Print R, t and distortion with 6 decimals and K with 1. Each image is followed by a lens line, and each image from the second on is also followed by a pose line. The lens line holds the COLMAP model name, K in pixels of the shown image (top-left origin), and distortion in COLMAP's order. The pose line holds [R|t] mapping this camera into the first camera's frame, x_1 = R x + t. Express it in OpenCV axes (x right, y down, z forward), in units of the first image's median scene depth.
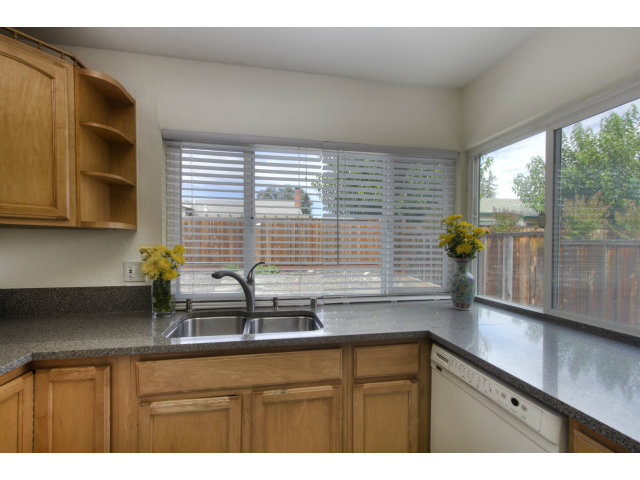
lens RADIAL K [[295.2, 0, 316.3], [0, 295.2, 249.1], [0, 0, 1]] dist [0.001457, 0.000821]
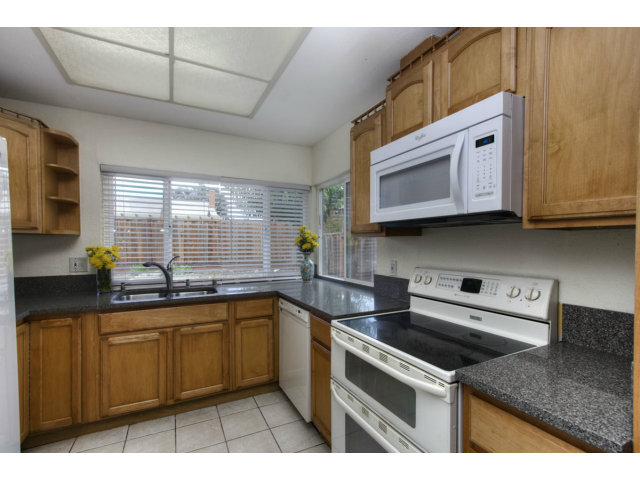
lens RADIAL K [[295.2, 0, 316.3], [0, 295.2, 249.1], [0, 0, 1]] dist [0.001457, 0.000821]
pose [[0.963684, -0.011207, 0.266809, 0.124712], [0.011206, 0.999936, 0.001525, 0.016585], [-0.266809, 0.001520, 0.963748, -0.834306]]
